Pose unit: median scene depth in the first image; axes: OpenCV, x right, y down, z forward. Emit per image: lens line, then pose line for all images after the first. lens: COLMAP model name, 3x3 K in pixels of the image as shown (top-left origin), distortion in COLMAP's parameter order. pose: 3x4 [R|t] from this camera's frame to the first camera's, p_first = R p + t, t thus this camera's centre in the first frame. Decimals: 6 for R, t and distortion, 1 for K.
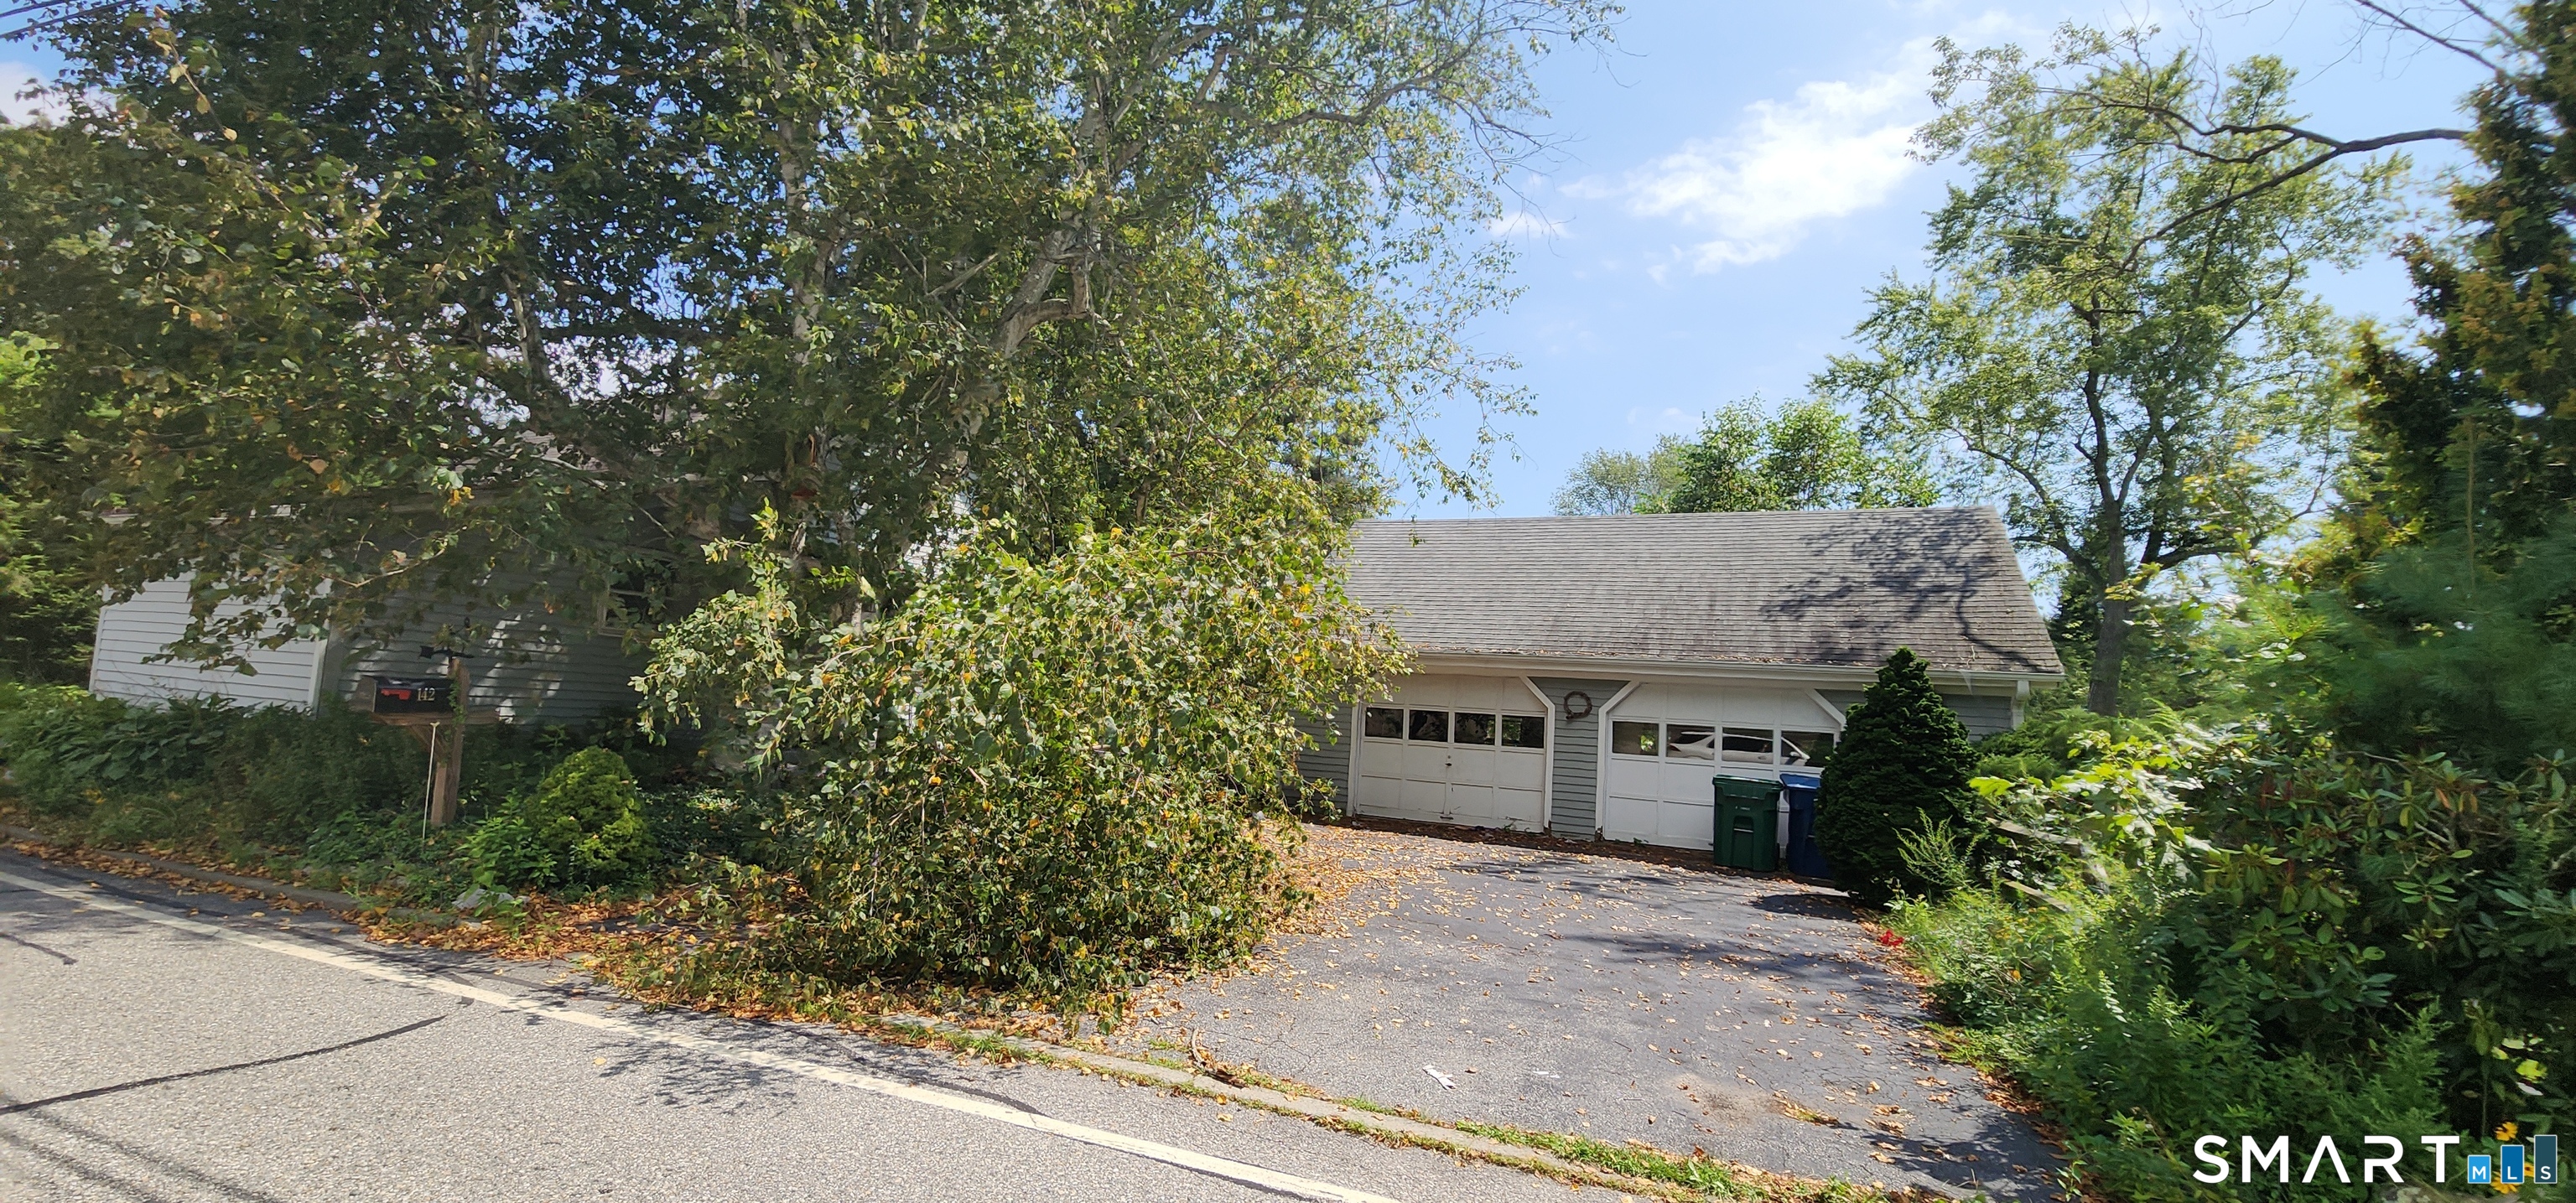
lens RADIAL K [[1055.1, 0, 1268.5], [0, 1055.1, 620.2], [0, 0, 1]] dist [0.007690, -0.004905]
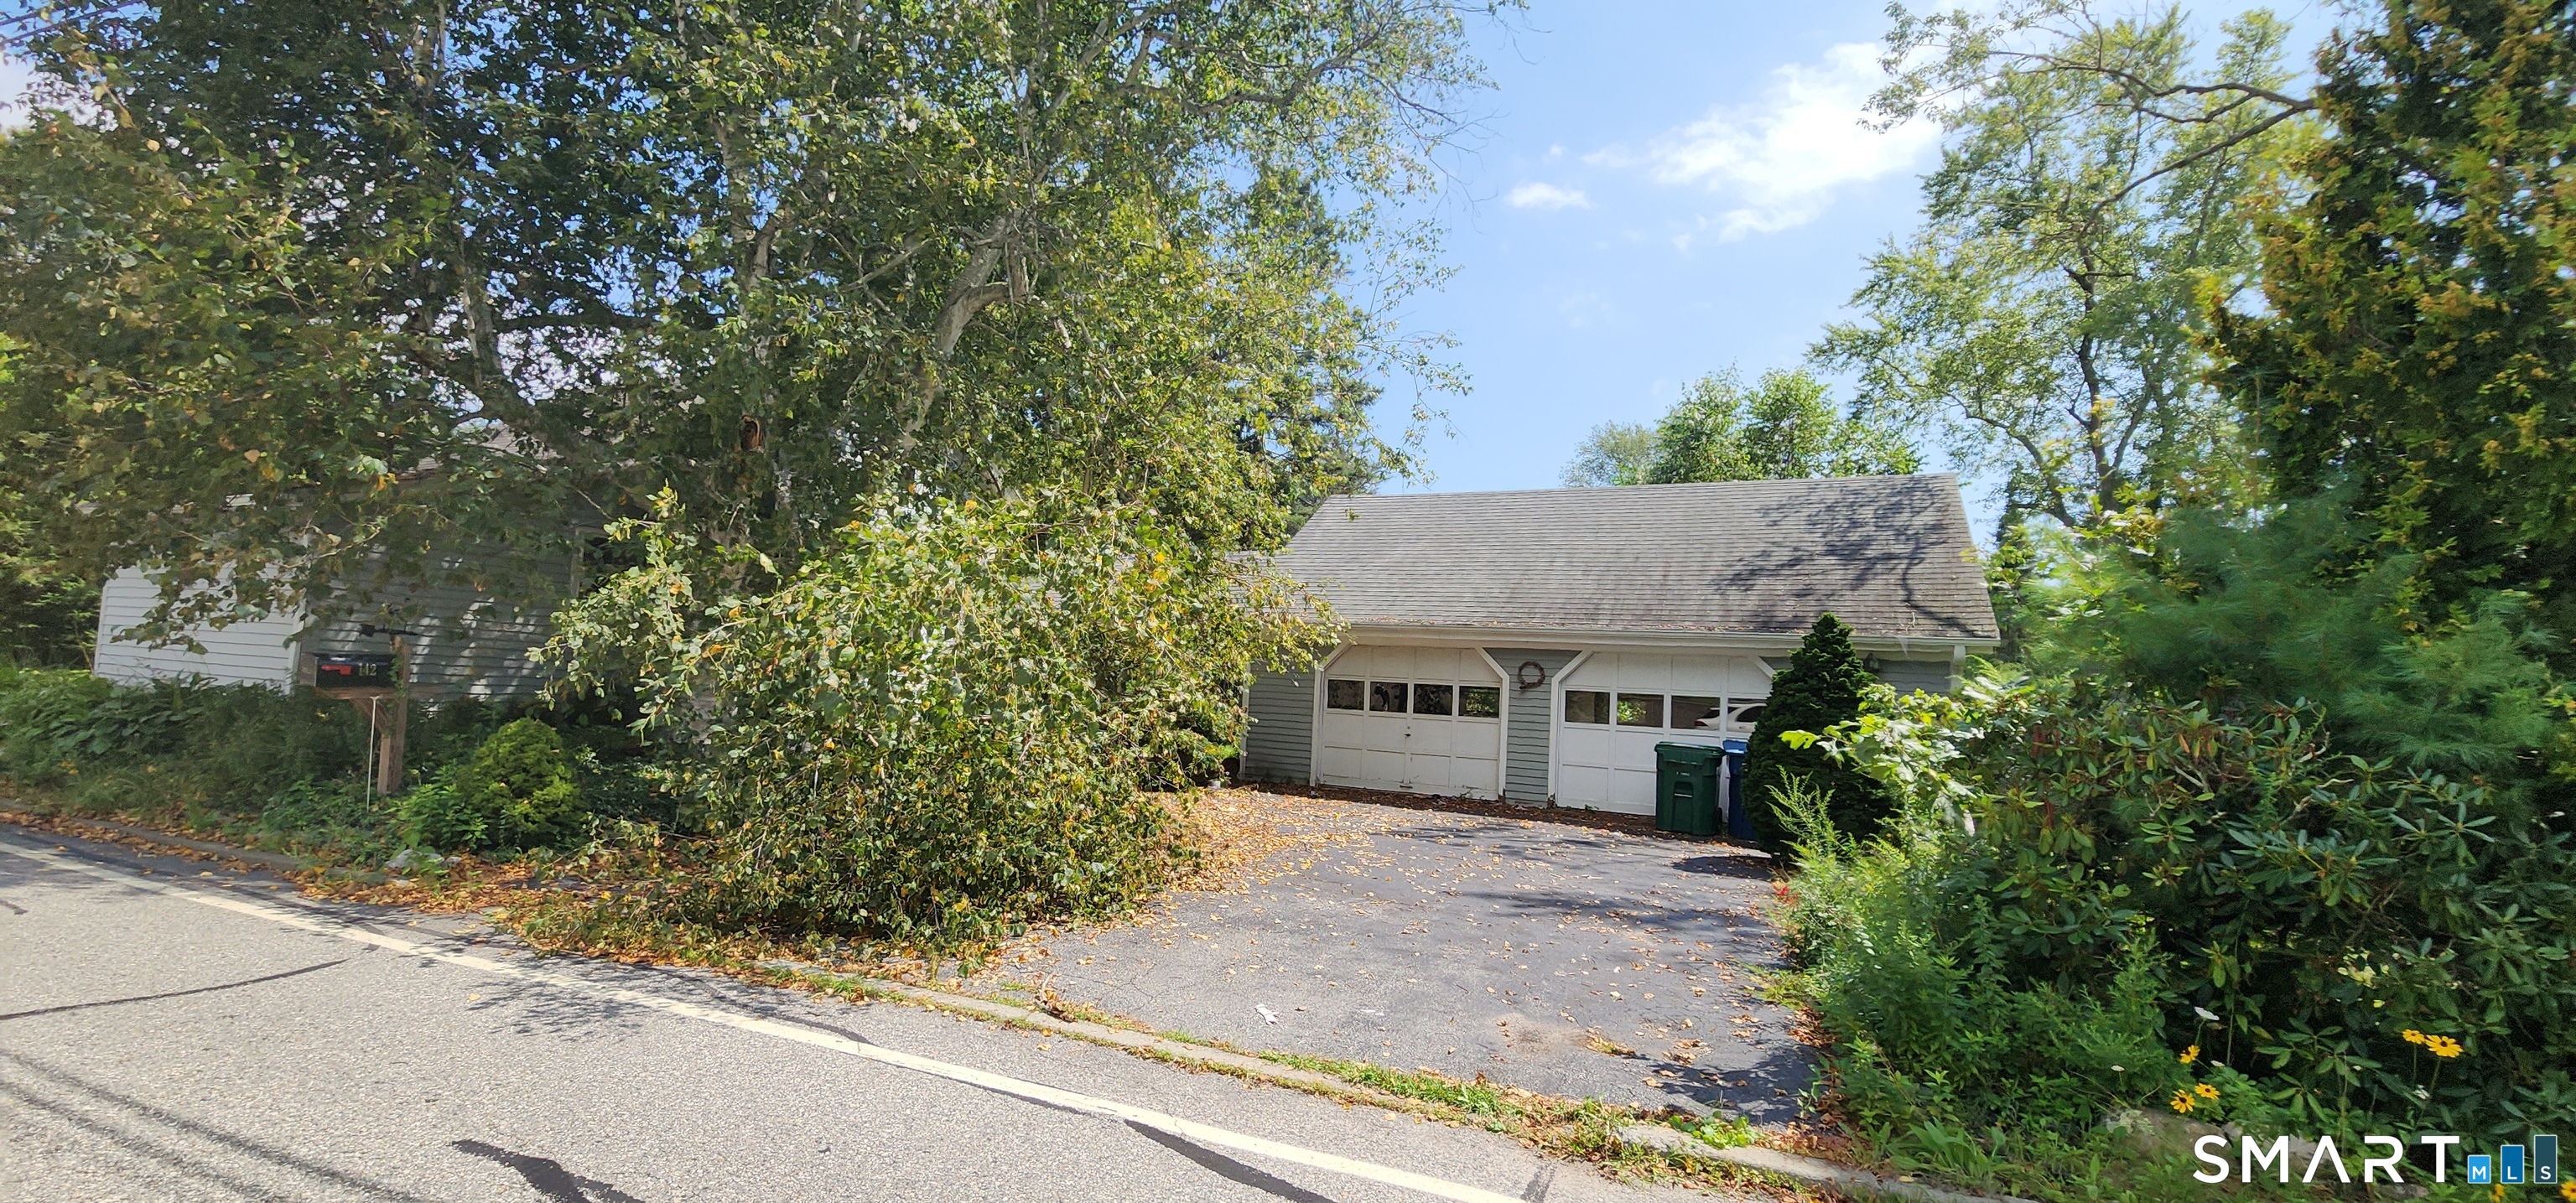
lens RADIAL K [[1055.1, 0, 1268.1], [0, 1055.1, 616.5], [0, 0, 1]] dist [0.009013, -0.006214]
pose [[0.999712, -0.010472, -0.021590, 0.123752], [0.010839, 0.999797, 0.016979, 0.008001], [0.021408, -0.017208, 0.999623, -0.039331]]
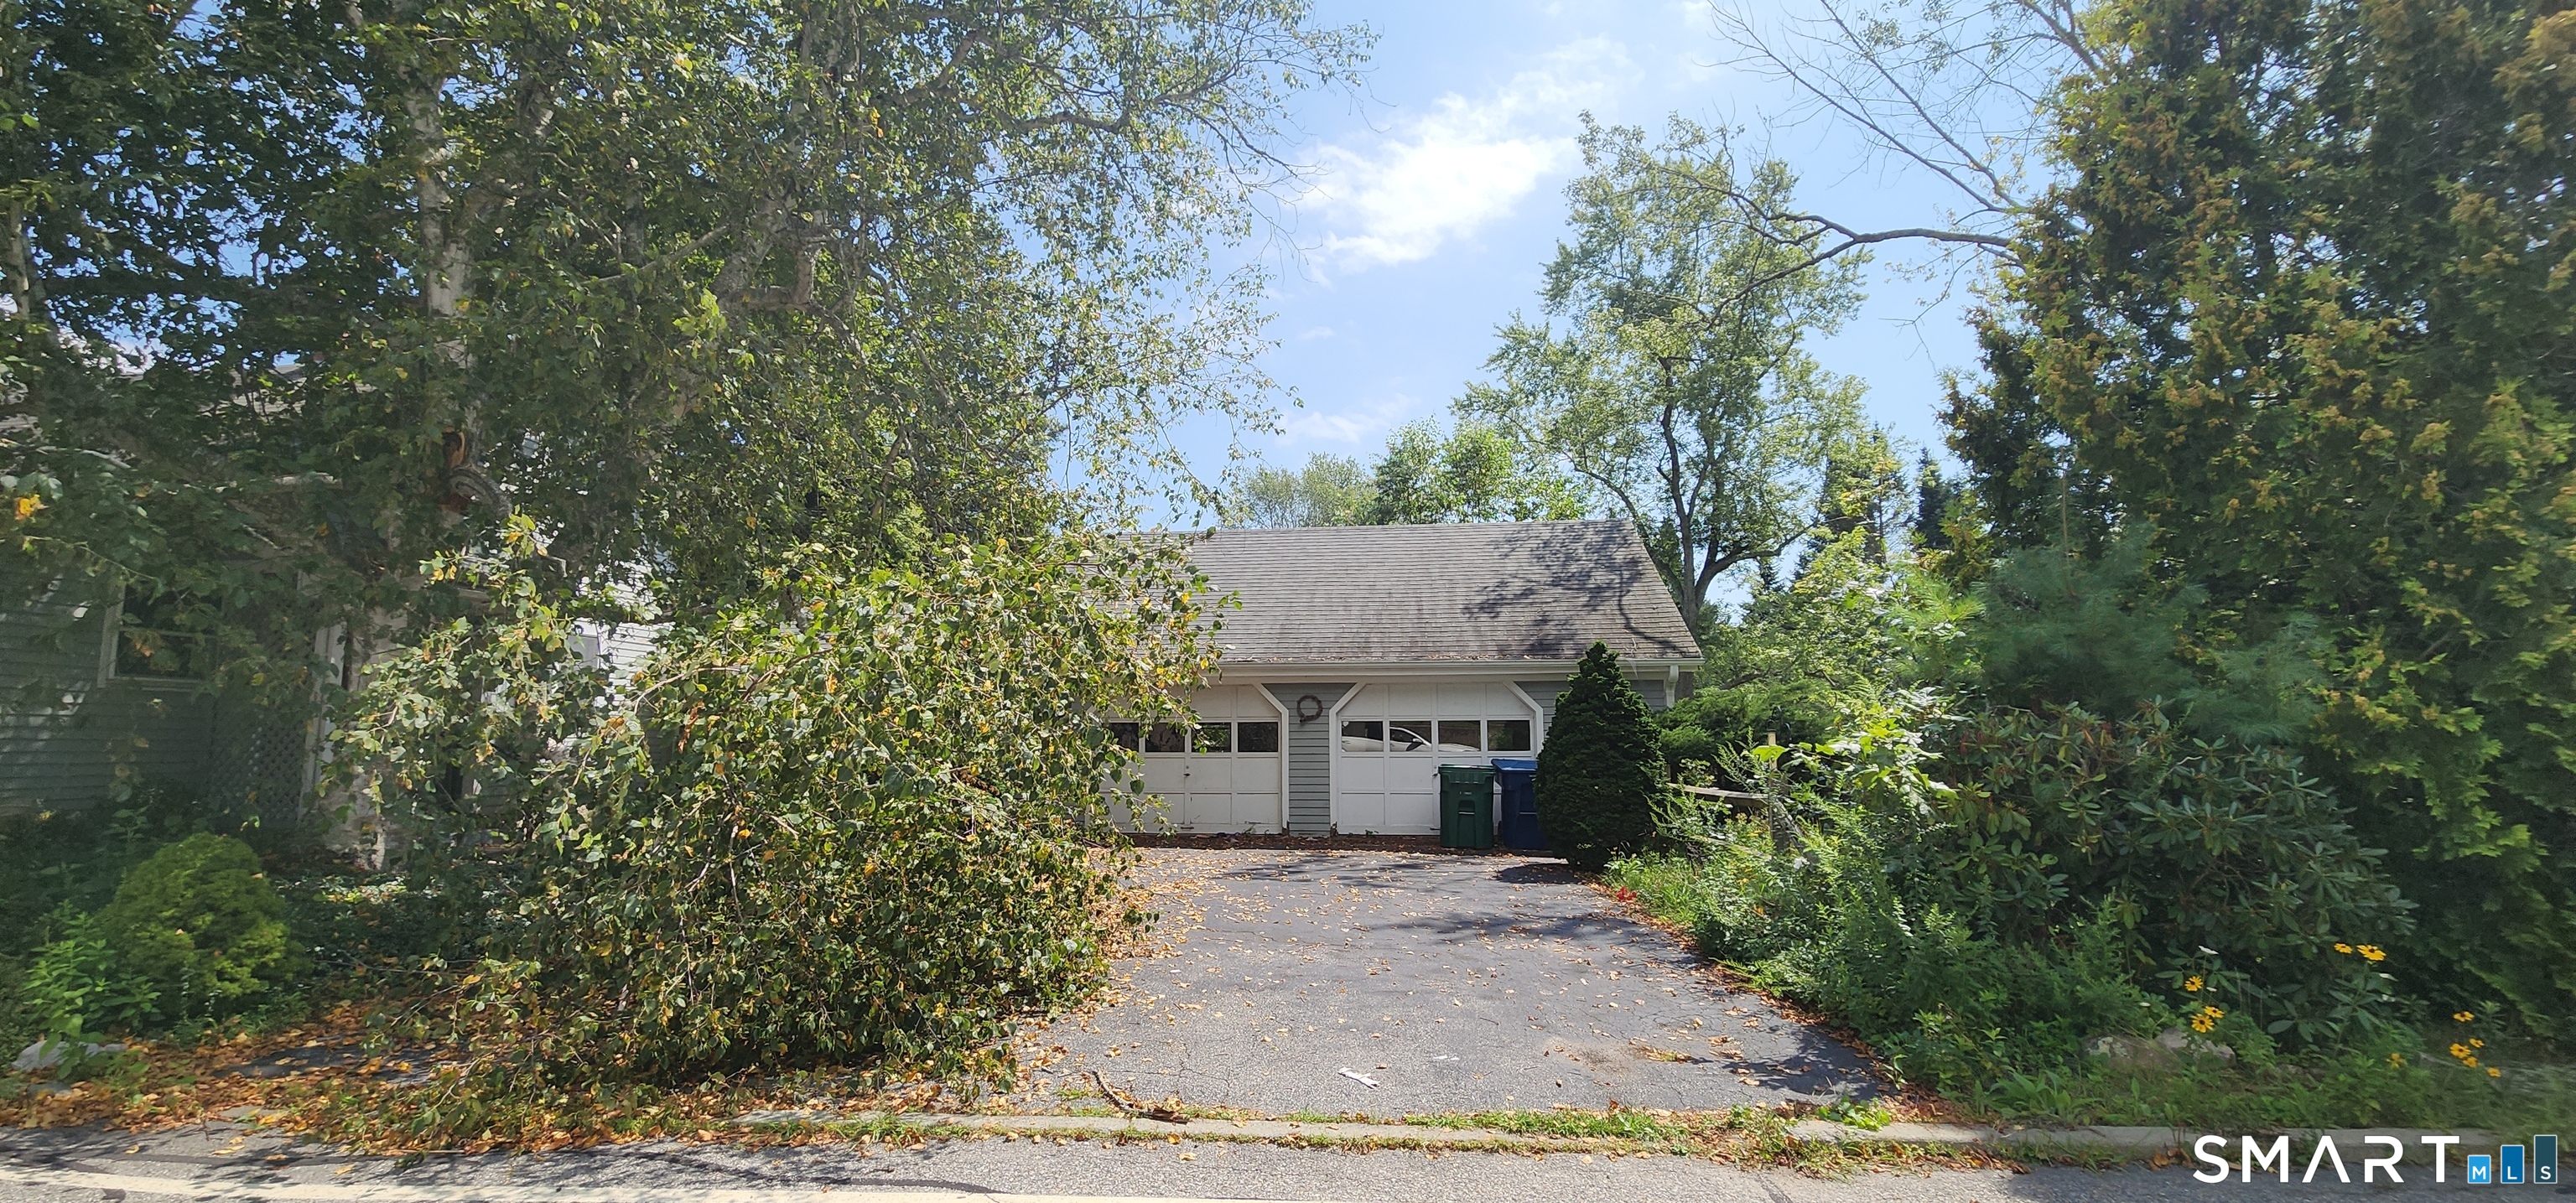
lens RADIAL K [[1055.1, 0, 1268.5], [0, 1055.1, 620.2], [0, 0, 1]] dist [0.007690, -0.004905]
pose [[0.947726, -0.030478, 0.317625, -0.148220], [0.034622, 0.999373, -0.007407, -0.000535], [-0.317200, 0.018017, 0.948187, 0.039571]]
